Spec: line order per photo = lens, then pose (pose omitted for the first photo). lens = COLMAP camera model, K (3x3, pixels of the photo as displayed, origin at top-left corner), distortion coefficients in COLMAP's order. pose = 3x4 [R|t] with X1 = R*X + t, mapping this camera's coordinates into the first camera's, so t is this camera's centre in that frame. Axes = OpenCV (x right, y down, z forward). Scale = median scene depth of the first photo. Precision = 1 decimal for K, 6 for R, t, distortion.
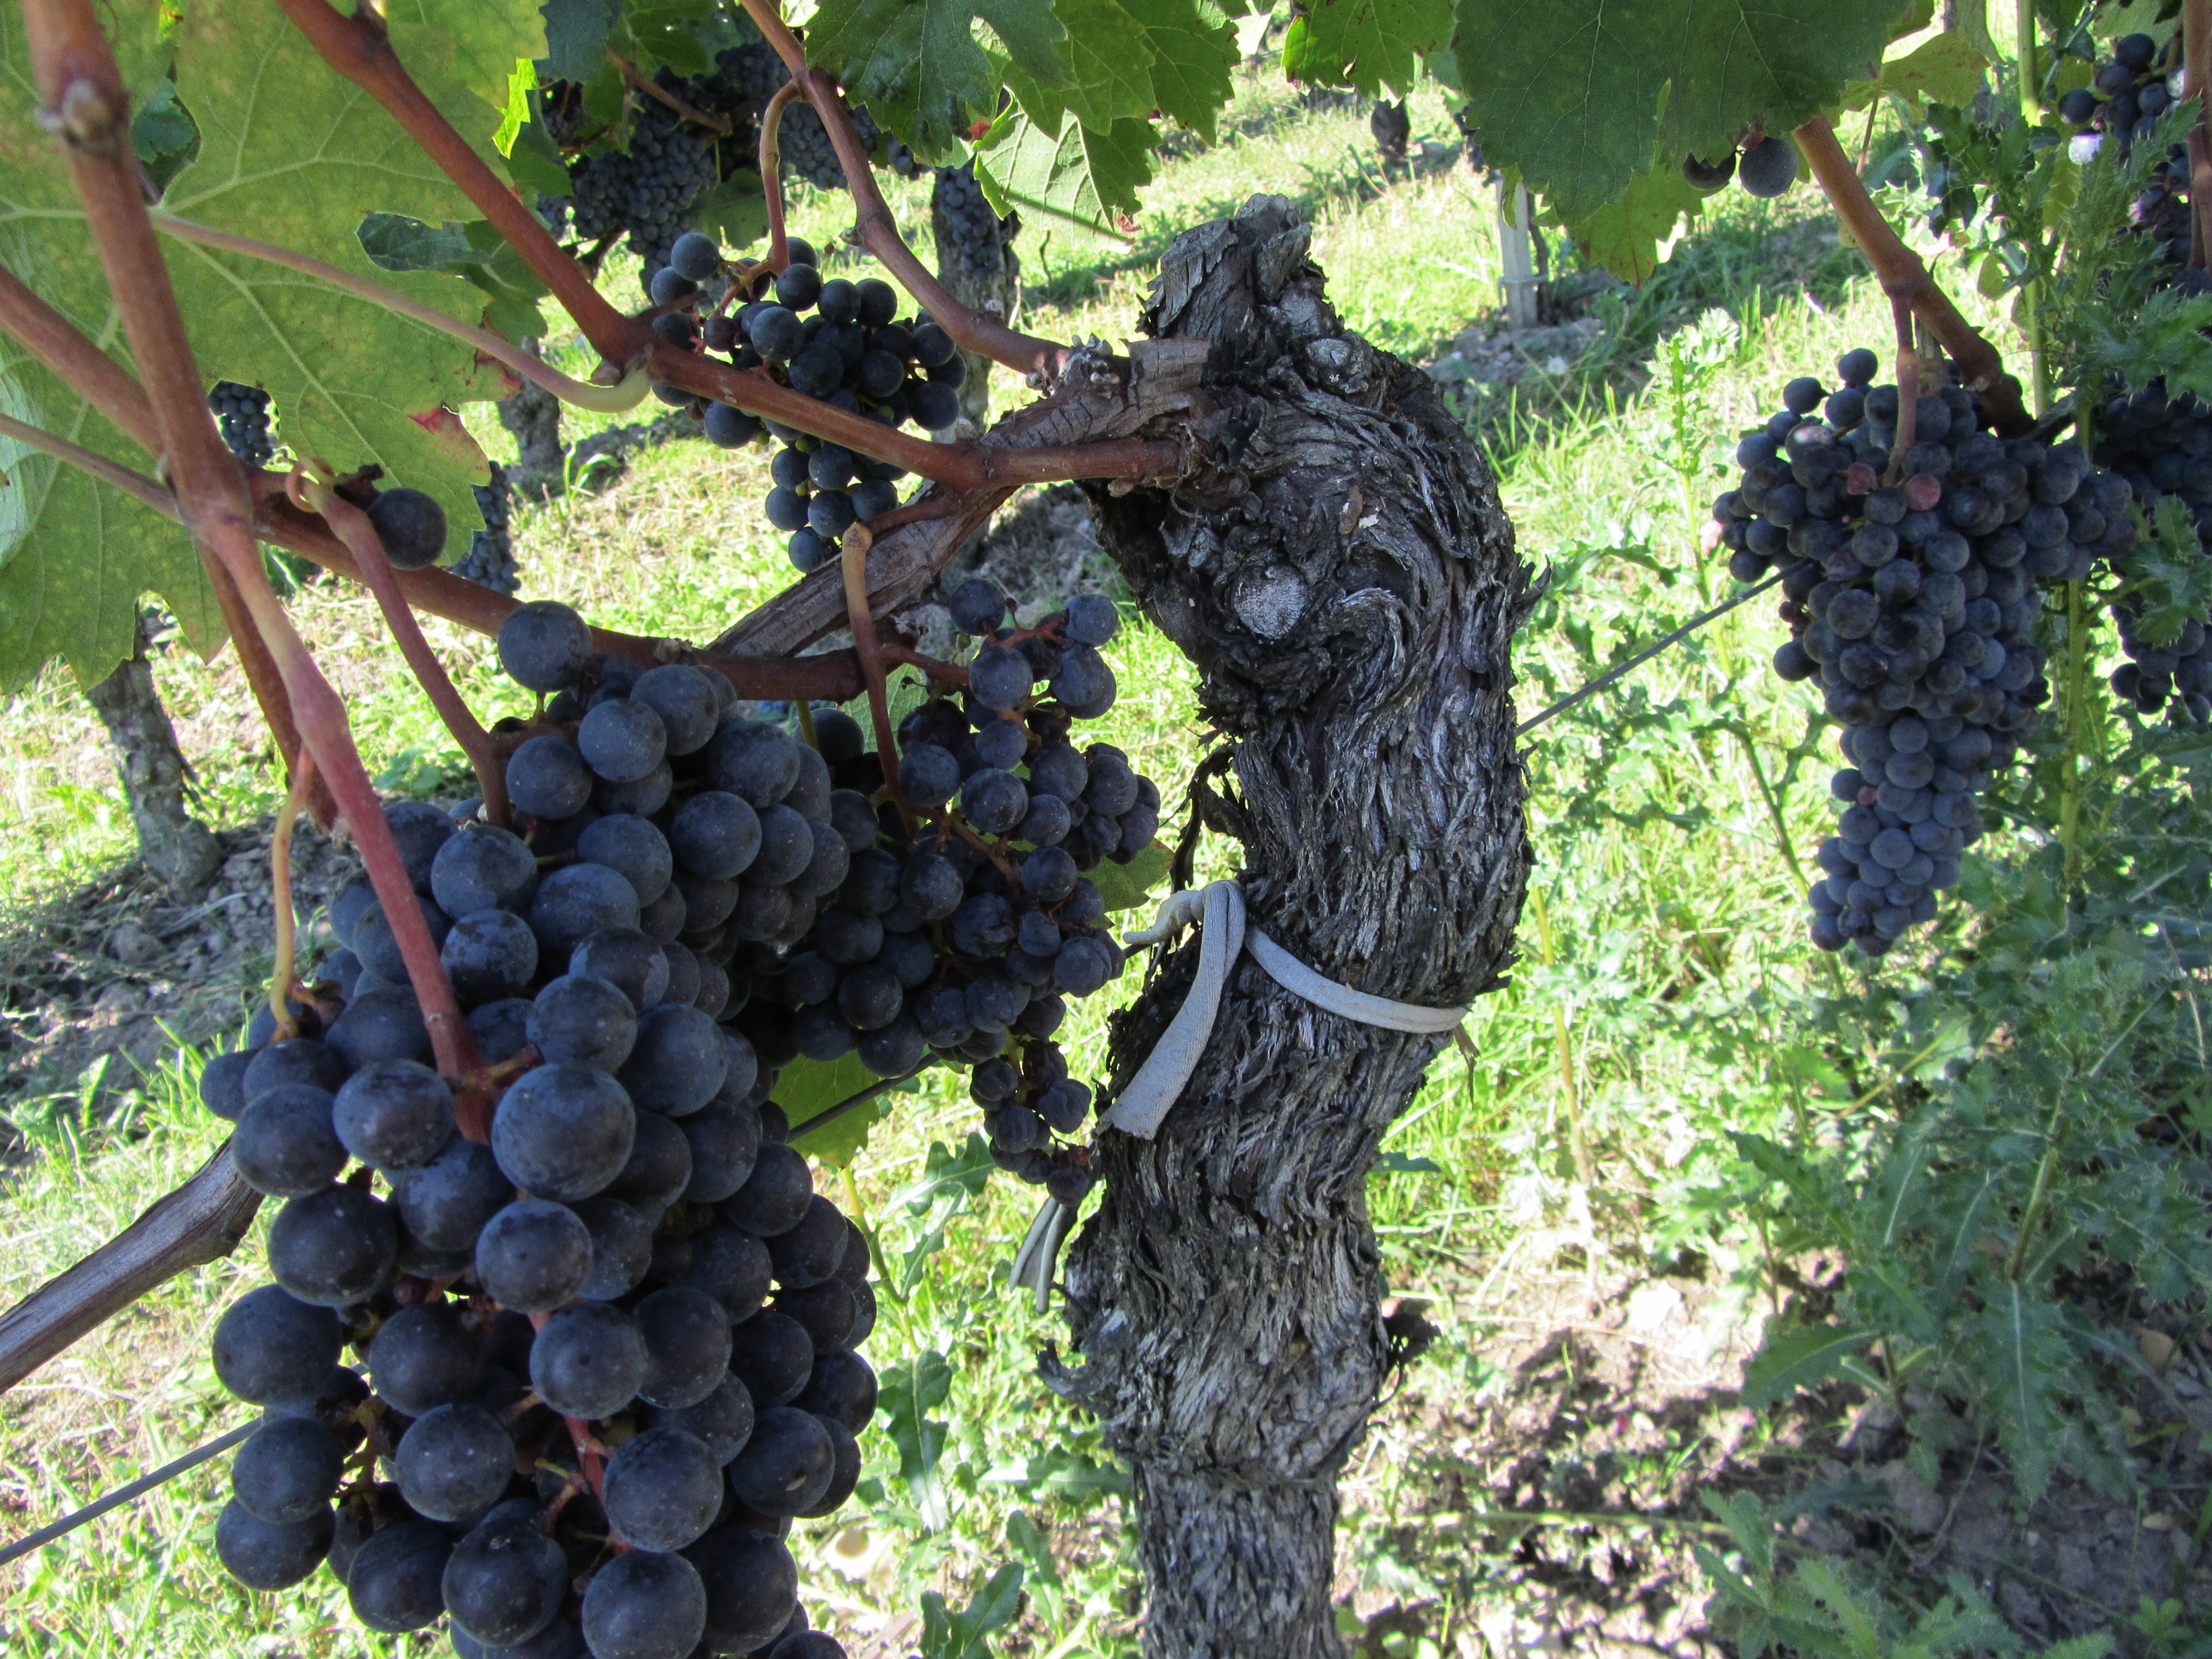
lens RADIAL K [[1866.1, 0, 1100.9], [0, 1866.1, 835.2], [0, 0, 1]] dist [-0.006302, -0.008857]
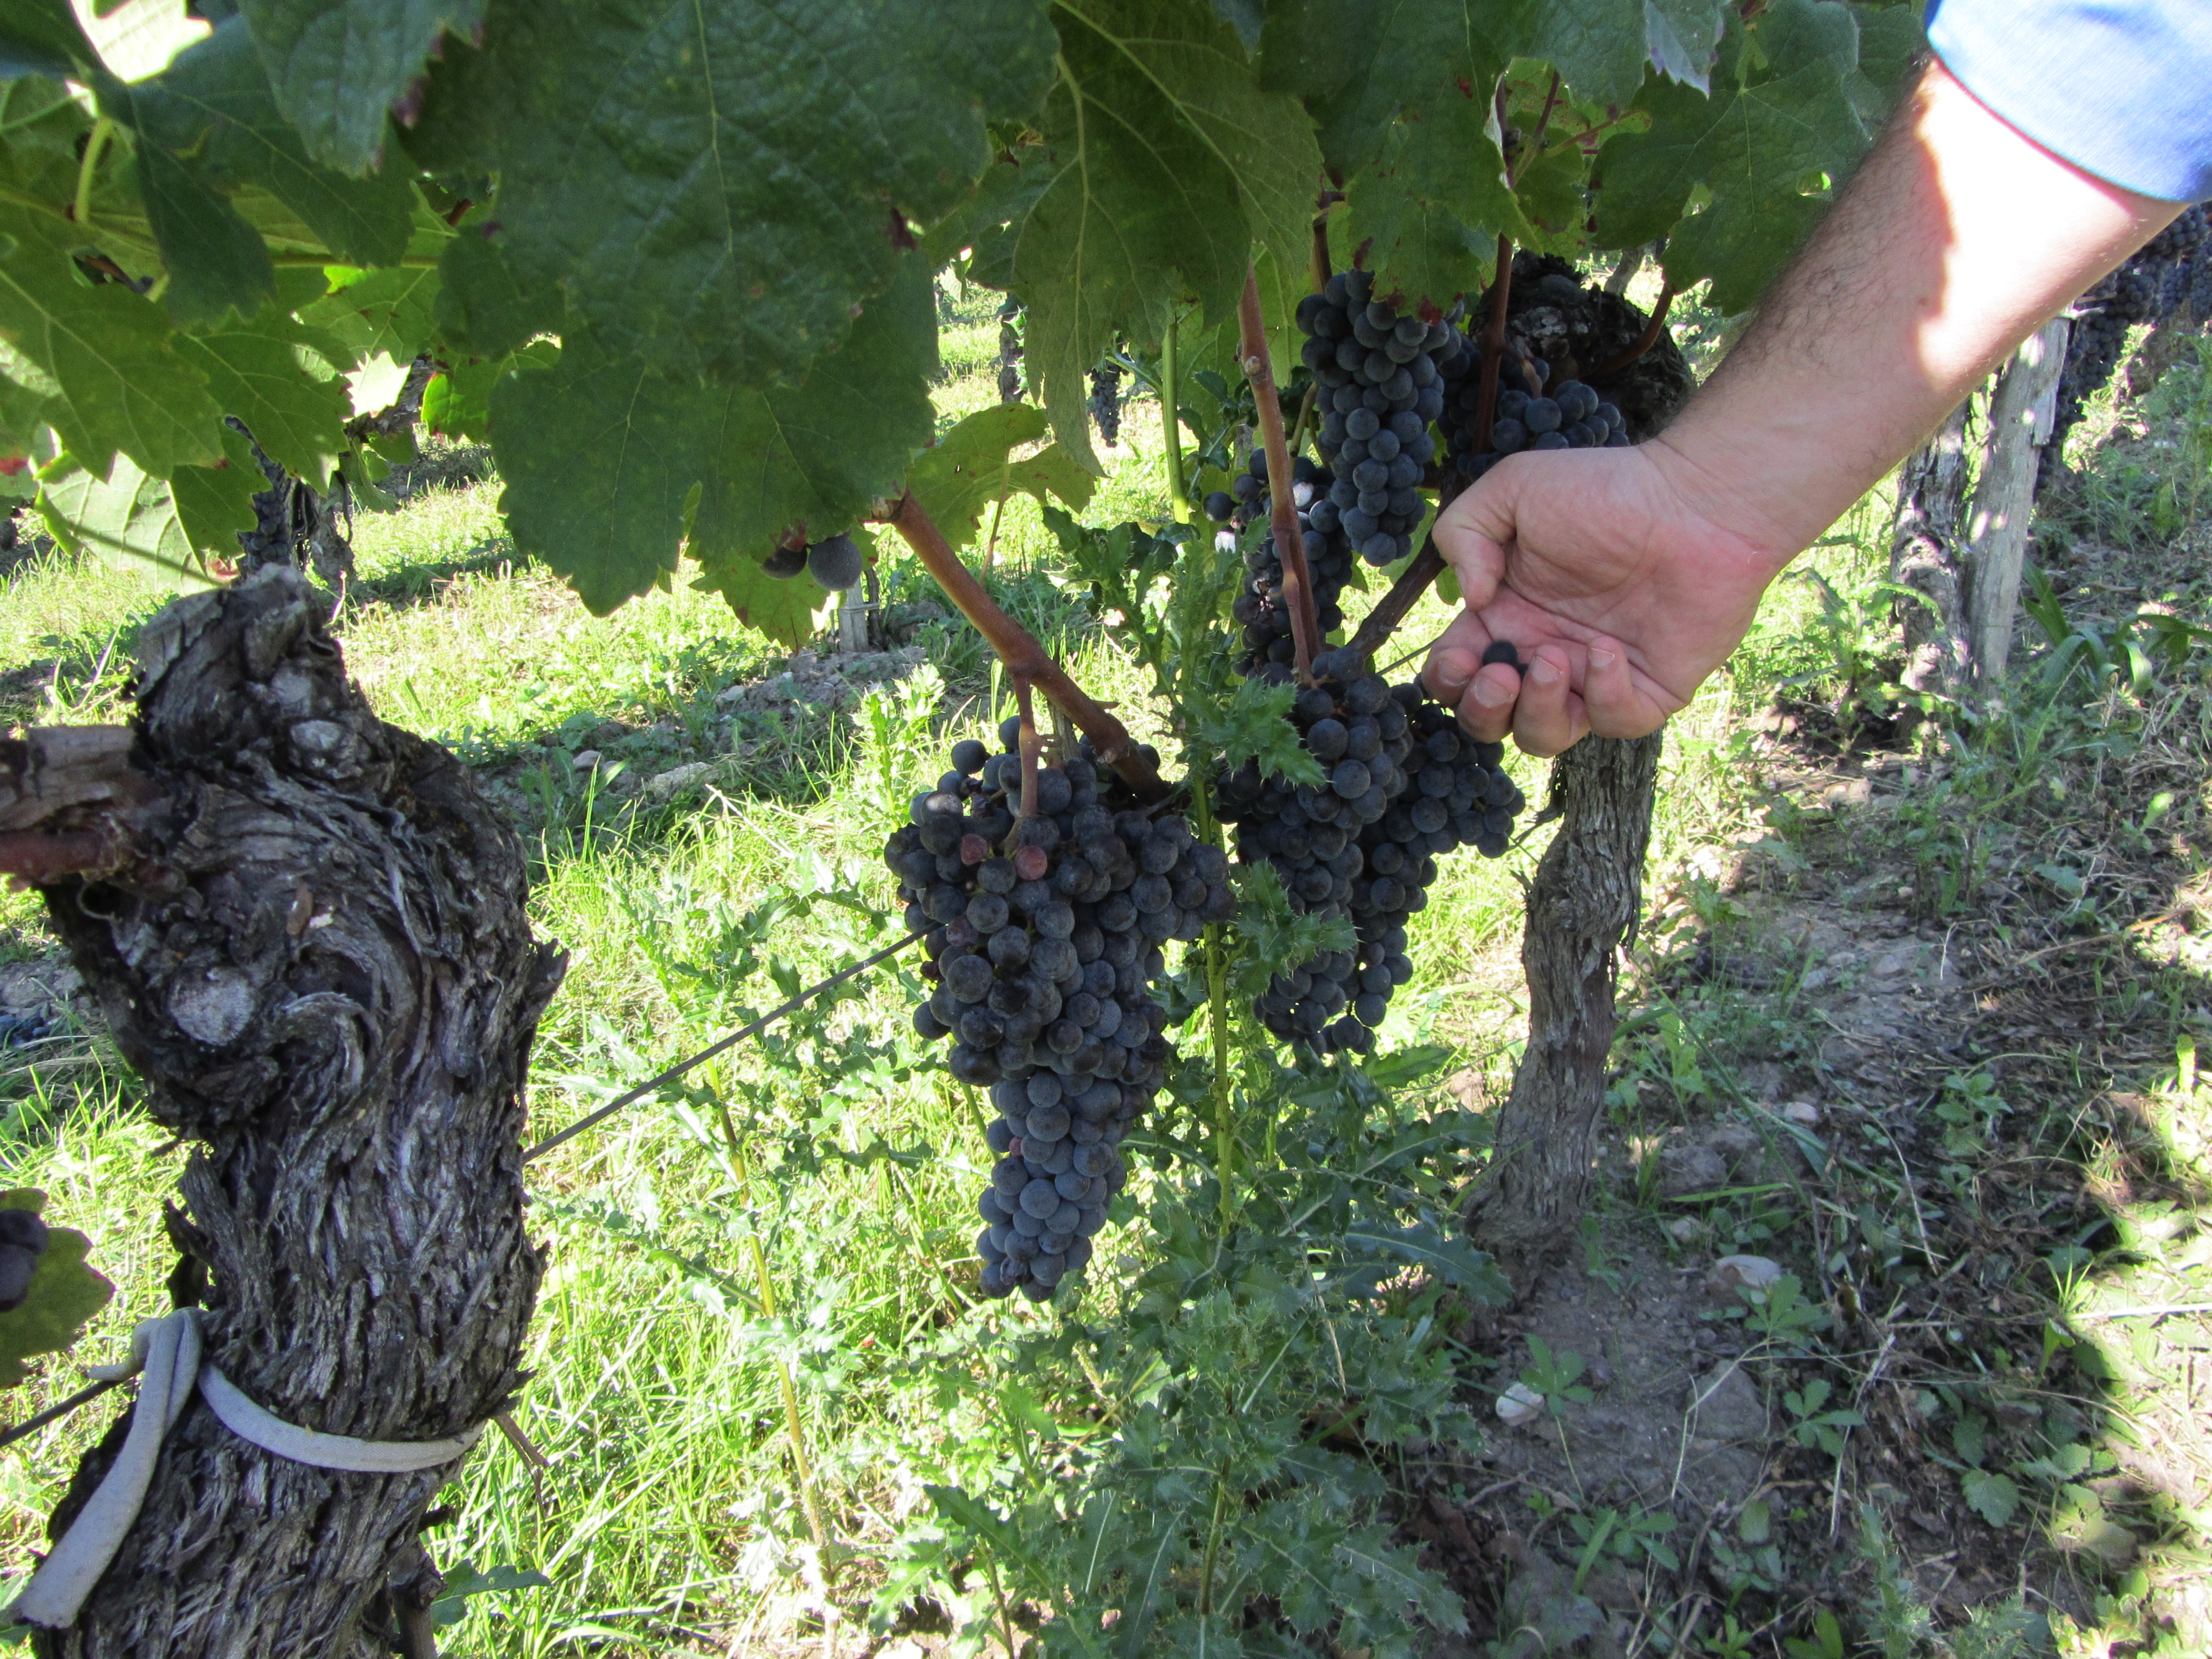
lens RADIAL K [[1866.1, 0, 1100.9], [0, 1866.1, 835.2], [0, 0, 1]] dist [-0.006302, -0.008857]
pose [[0.949923, 0.018568, 0.311931, 0.203437], [0.030593, 0.987912, -0.151969, -0.051759], [-0.310982, 0.153902, 0.937872, -0.004591]]
